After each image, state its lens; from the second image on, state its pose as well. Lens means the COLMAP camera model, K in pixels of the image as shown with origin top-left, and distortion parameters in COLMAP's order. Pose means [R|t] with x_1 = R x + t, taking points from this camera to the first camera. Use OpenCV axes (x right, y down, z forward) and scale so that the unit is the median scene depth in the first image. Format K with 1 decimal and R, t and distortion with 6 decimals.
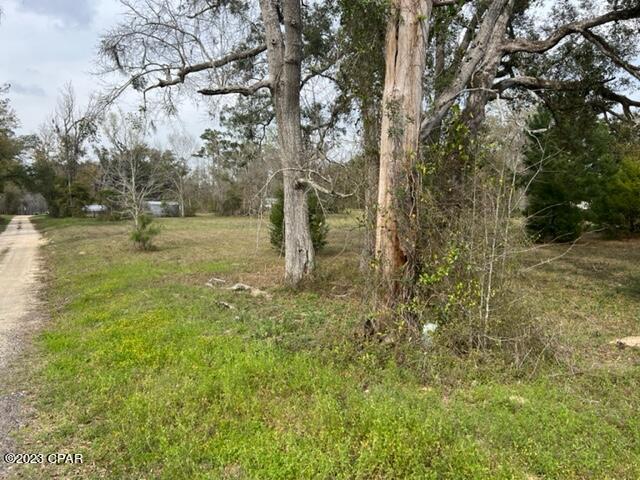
lens RADIAL K [[488.2, 0, 320.0], [0, 488.2, 240.0], [0, 0, 1]] dist [0.006178, -0.000195]
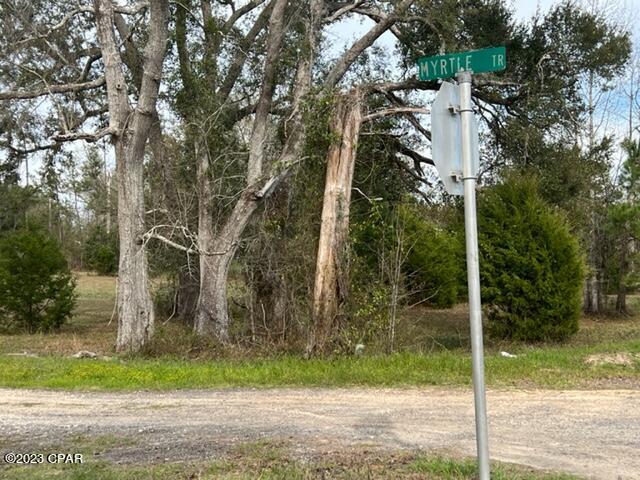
lens RADIAL K [[929.5, 0, 320.0], [0, 929.5, 240.0], [0, 0, 1]] dist [0.234513, -0.702044]
pose [[0.874201, 0.013777, 0.485369, -0.626447], [0.033031, 0.995594, -0.087753, 0.053783], [-0.484440, 0.092746, 0.869895, -0.717304]]
